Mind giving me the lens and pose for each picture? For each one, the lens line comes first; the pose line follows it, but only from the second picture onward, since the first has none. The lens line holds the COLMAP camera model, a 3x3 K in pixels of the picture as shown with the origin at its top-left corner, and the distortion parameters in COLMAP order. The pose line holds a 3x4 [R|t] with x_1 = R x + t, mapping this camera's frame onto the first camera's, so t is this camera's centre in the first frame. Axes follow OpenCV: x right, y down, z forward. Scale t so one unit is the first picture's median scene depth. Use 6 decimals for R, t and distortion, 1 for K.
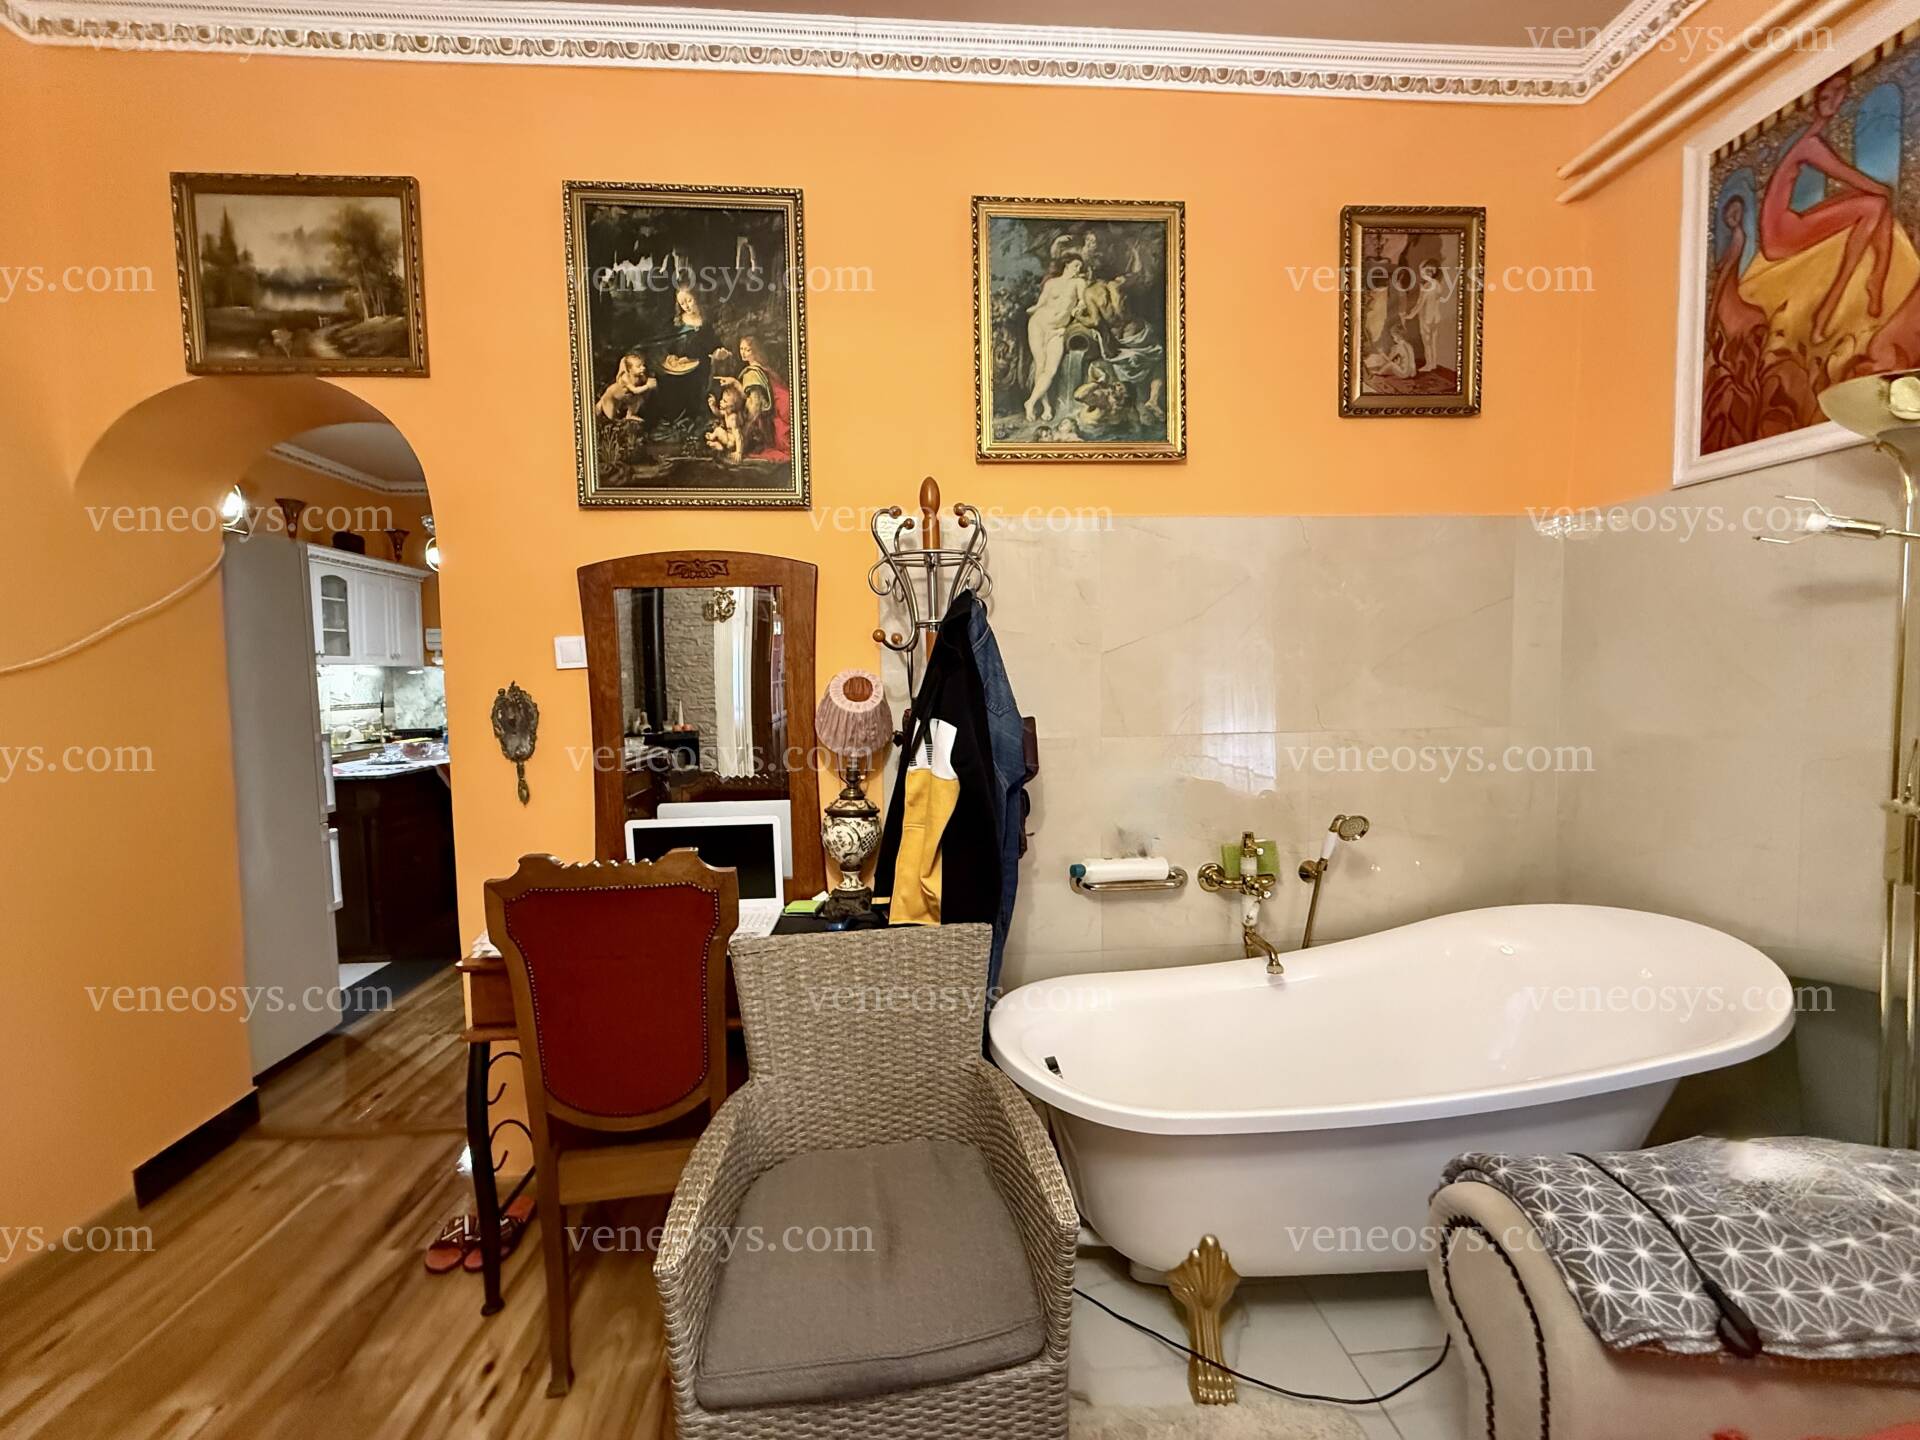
lens RADIAL K [[766.8, 0, 951.8], [0, 766.8, 720.3], [0, 0, 1]] dist [0.005693, -0.000934]
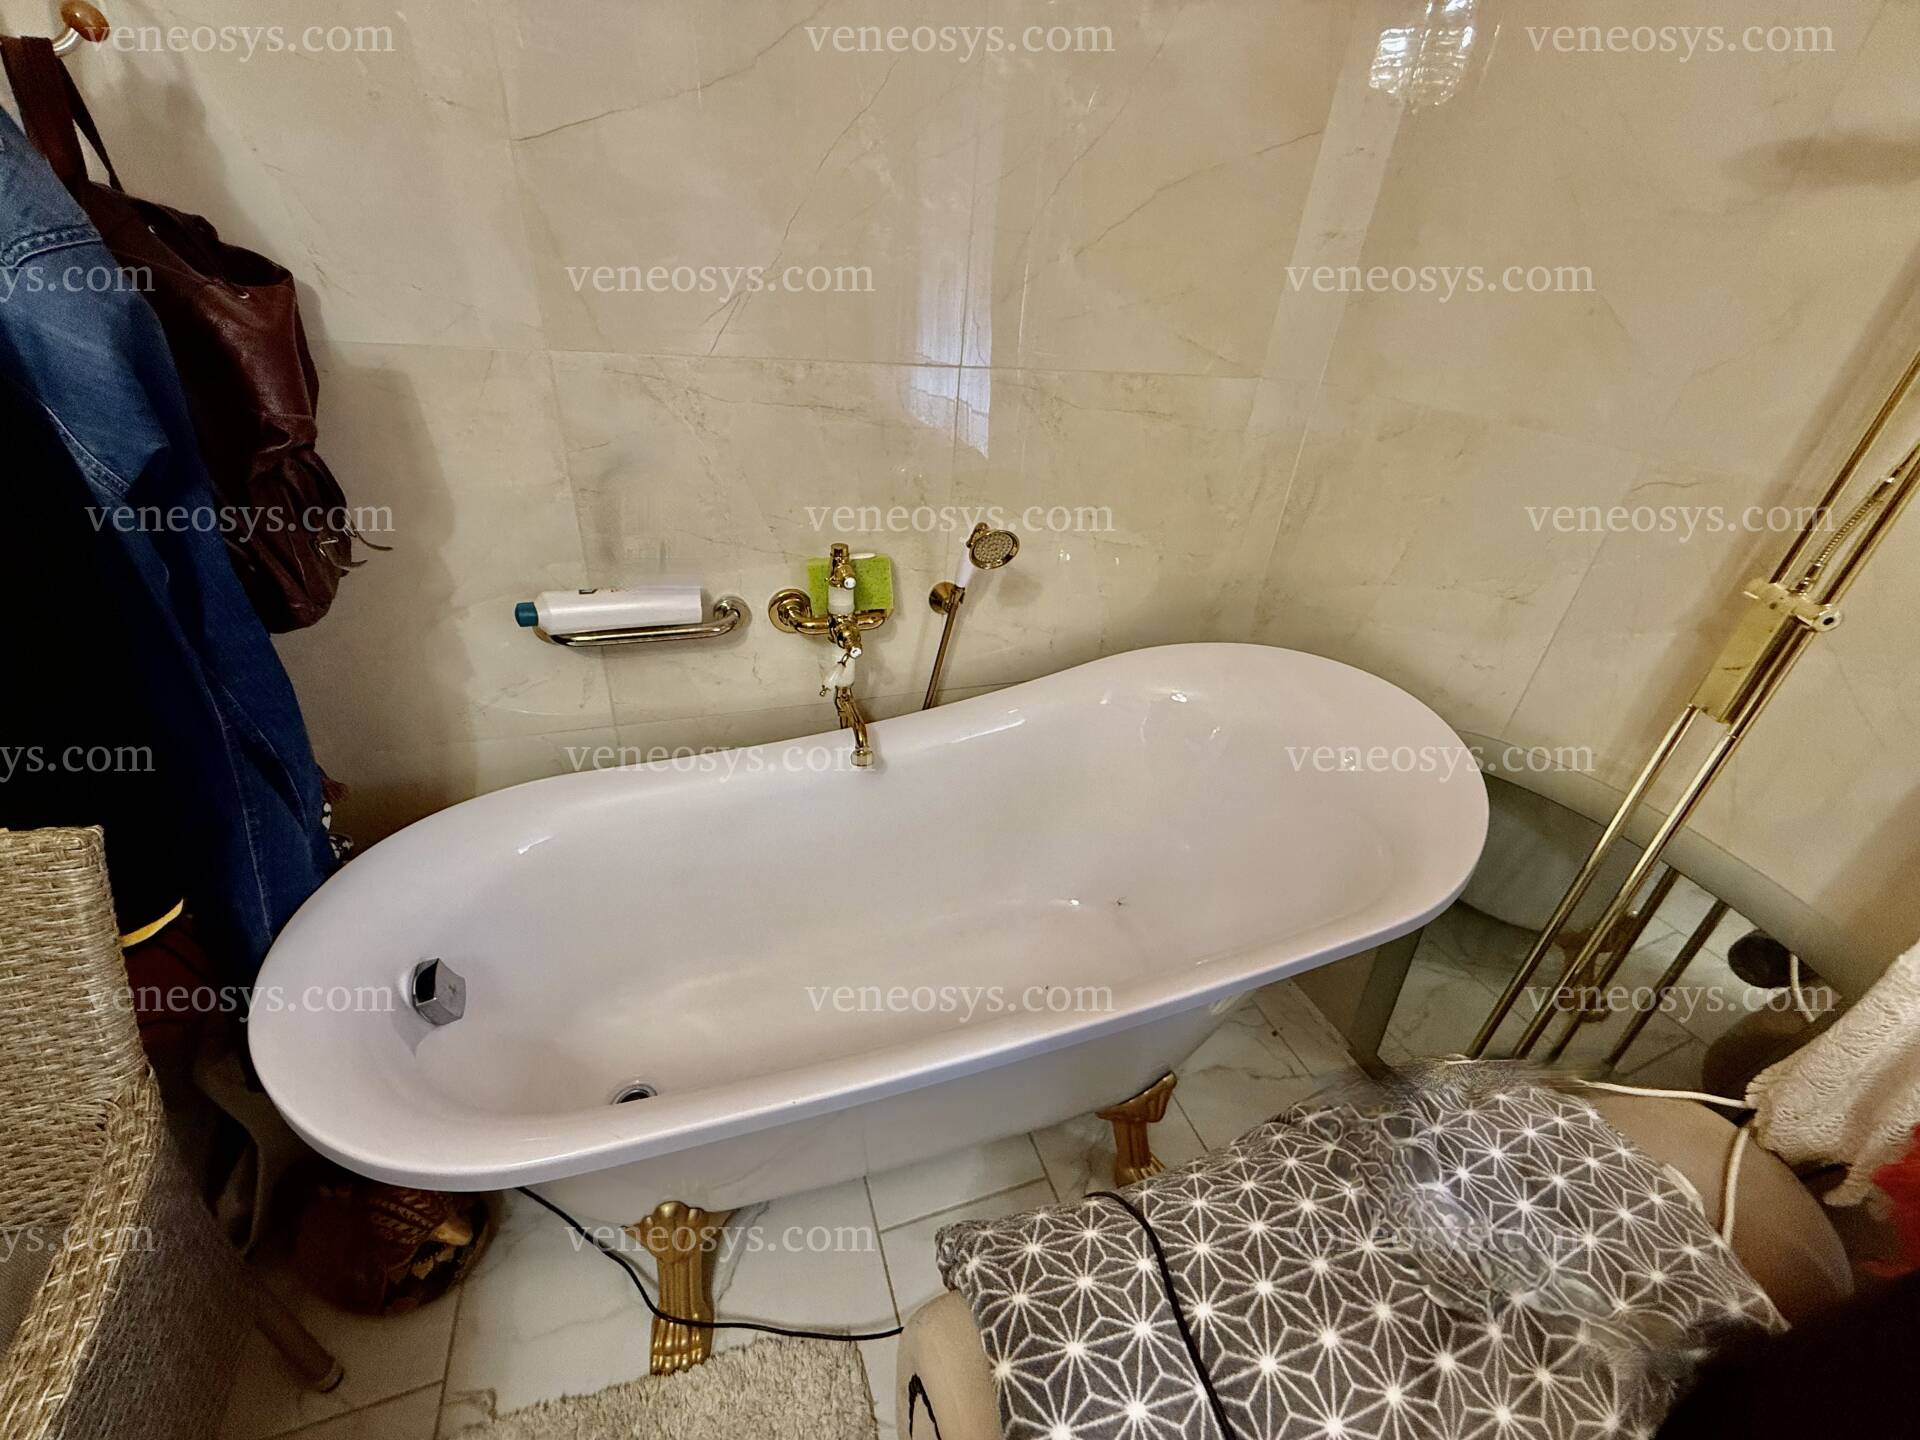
lens RADIAL K [[766.8, 0, 963.0], [0, 766.8, 716.3], [0, 0, 1]] dist [0.005693, -0.000934]
pose [[0.955946, -0.057532, 0.287848, 0.314849], [-0.084299, 0.885493, 0.456942, -0.017647], [-0.281176, -0.461077, 0.841634, 0.433420]]
